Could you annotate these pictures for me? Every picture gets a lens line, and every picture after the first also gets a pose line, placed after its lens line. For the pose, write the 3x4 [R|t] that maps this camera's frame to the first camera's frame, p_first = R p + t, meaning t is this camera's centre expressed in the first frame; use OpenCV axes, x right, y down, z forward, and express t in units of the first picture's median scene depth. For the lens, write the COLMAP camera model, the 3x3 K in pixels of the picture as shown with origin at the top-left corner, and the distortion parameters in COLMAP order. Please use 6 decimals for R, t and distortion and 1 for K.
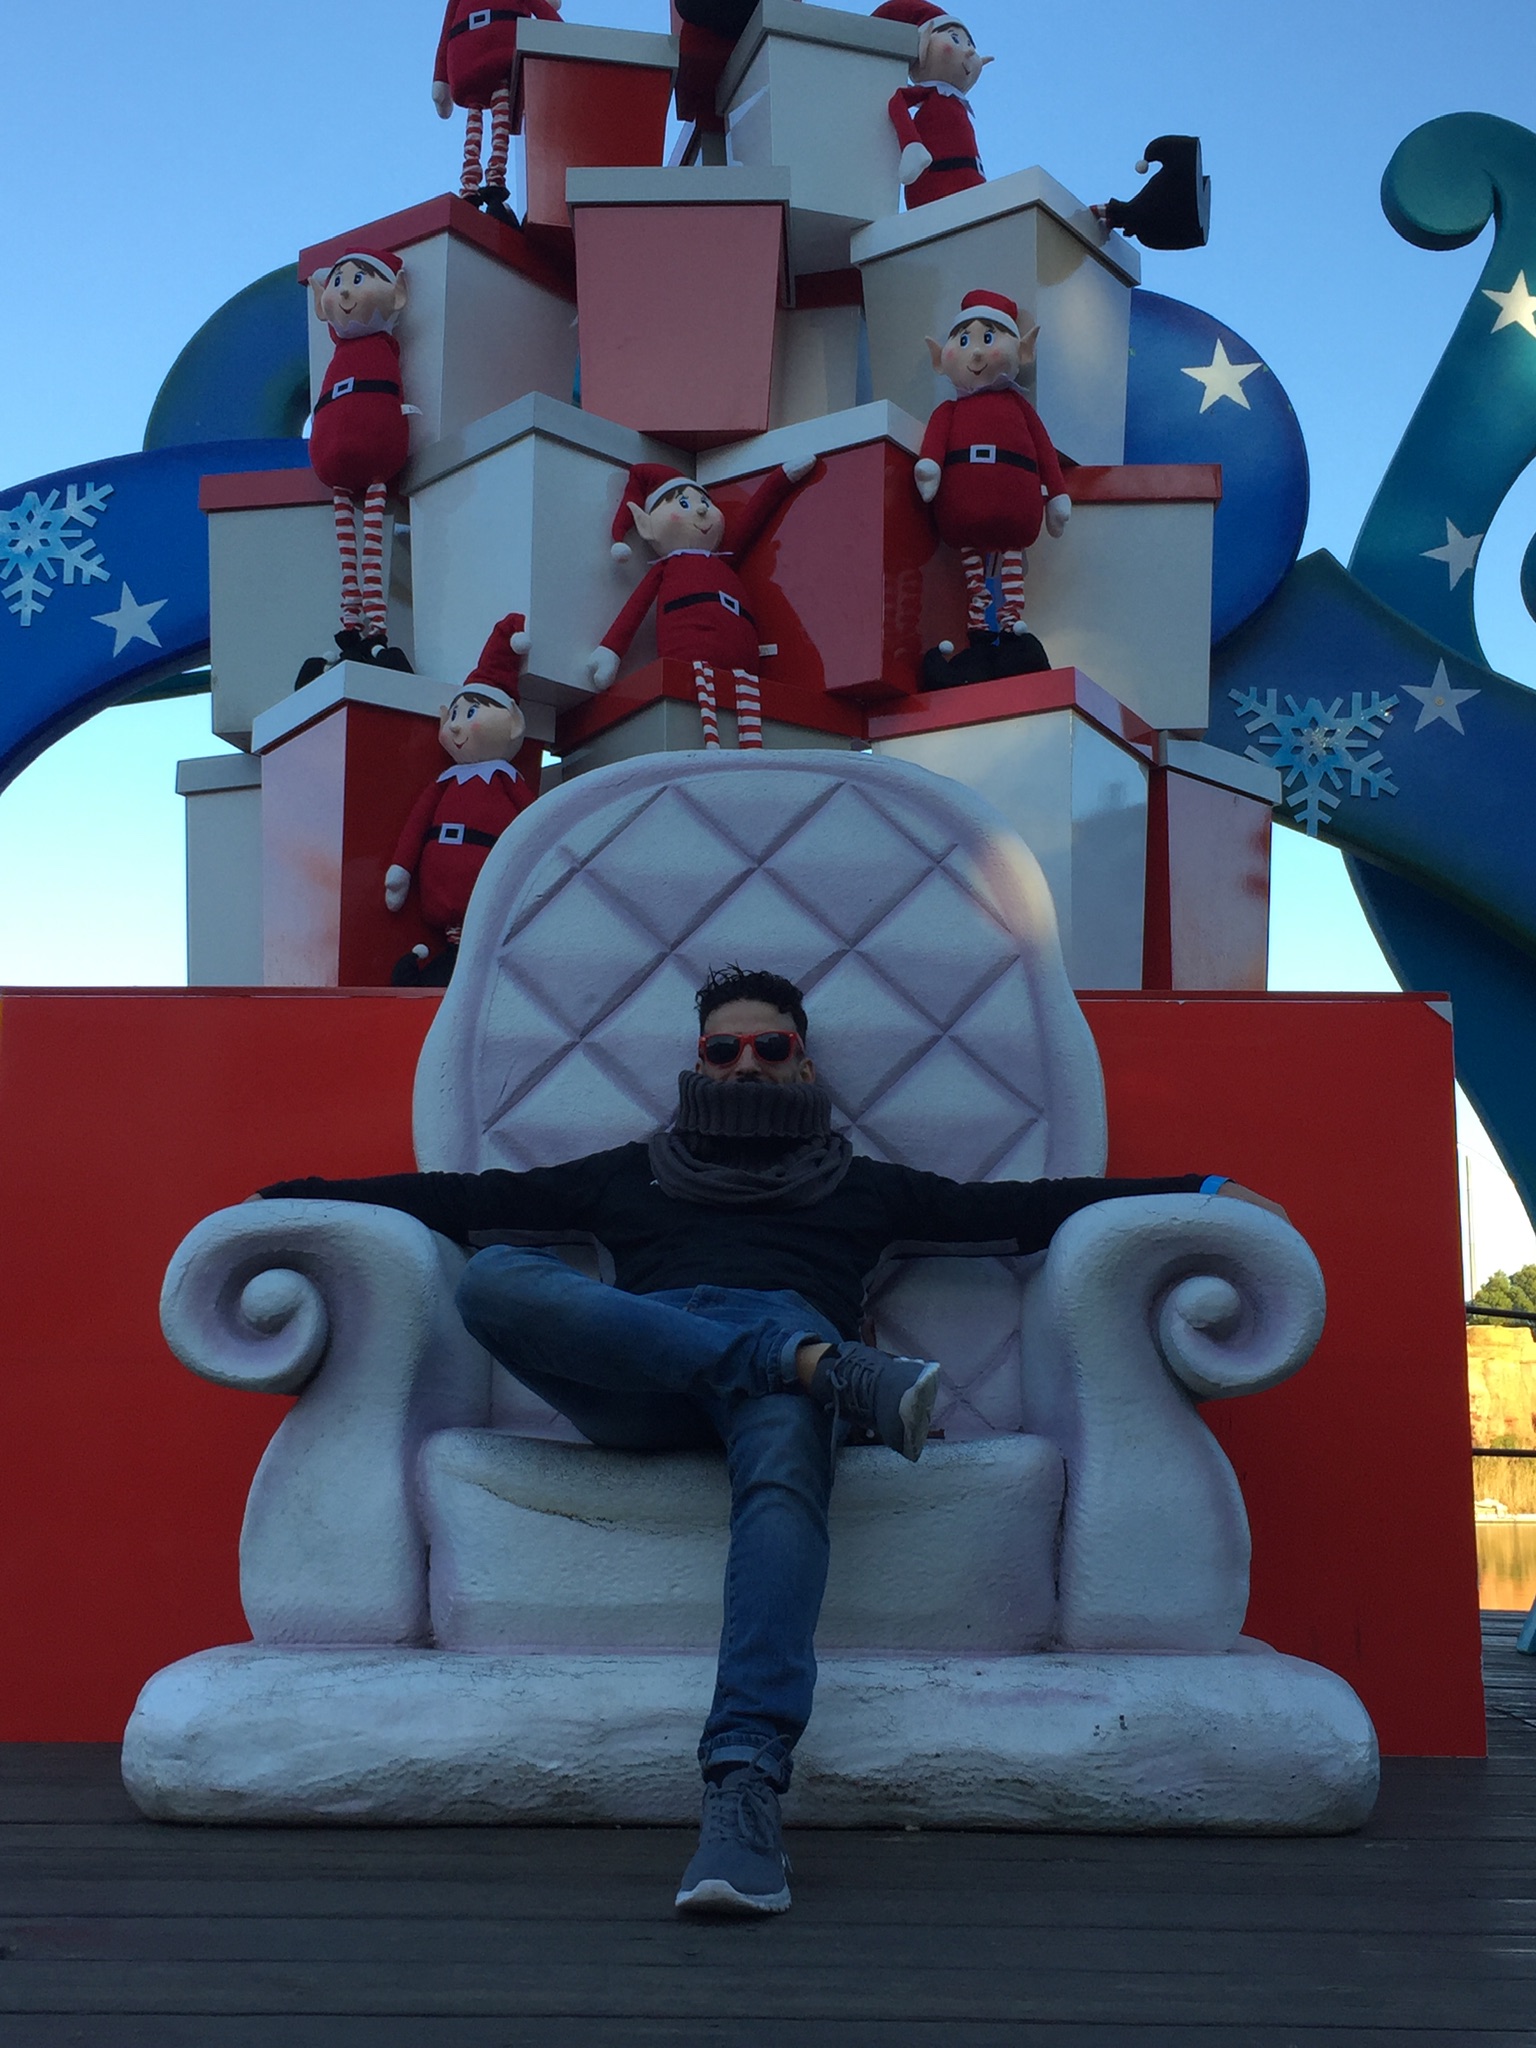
lens RADIAL K [[2440.3, 0, 768.0], [0, 2440.3, 1024.0], [0, 0, 1]] dist [0.052765, 0.001601]
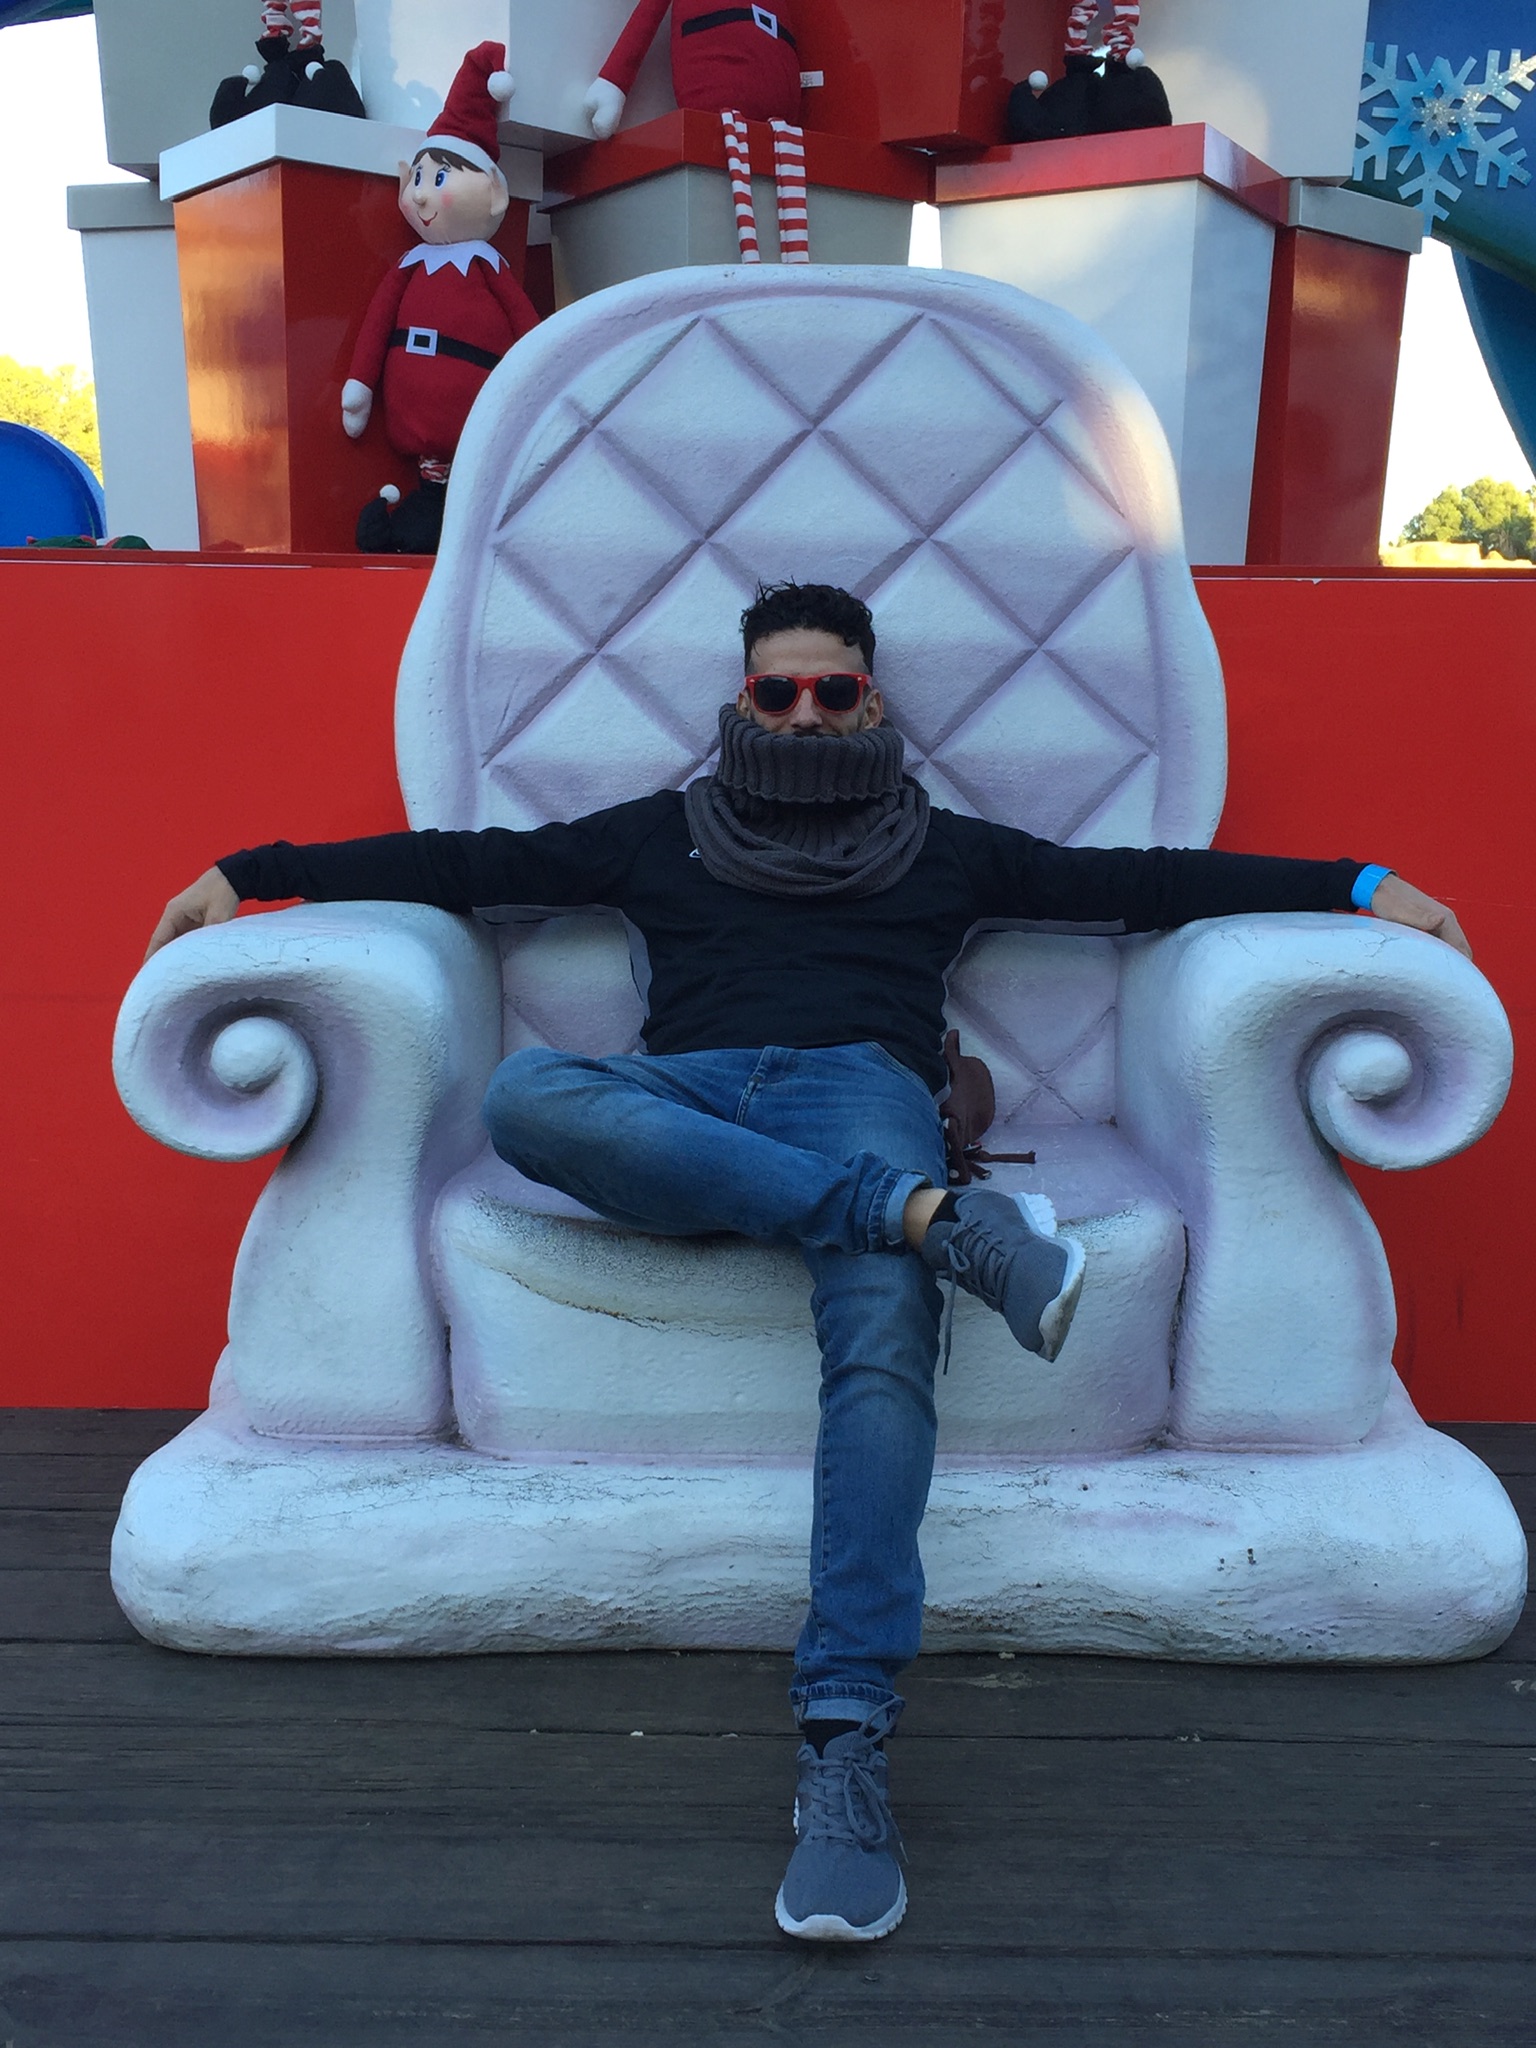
lens RADIAL K [[2440.3, 0, 768.0], [0, 2440.3, 1024.0], [0, 0, 1]] dist [0.052765, 0.001601]
pose [[0.999693, 0.000365, 0.024761, -0.042745], [-0.008159, 0.948915, 0.315426, -0.145561], [-0.023381, -0.315531, 0.948627, 0.192746]]
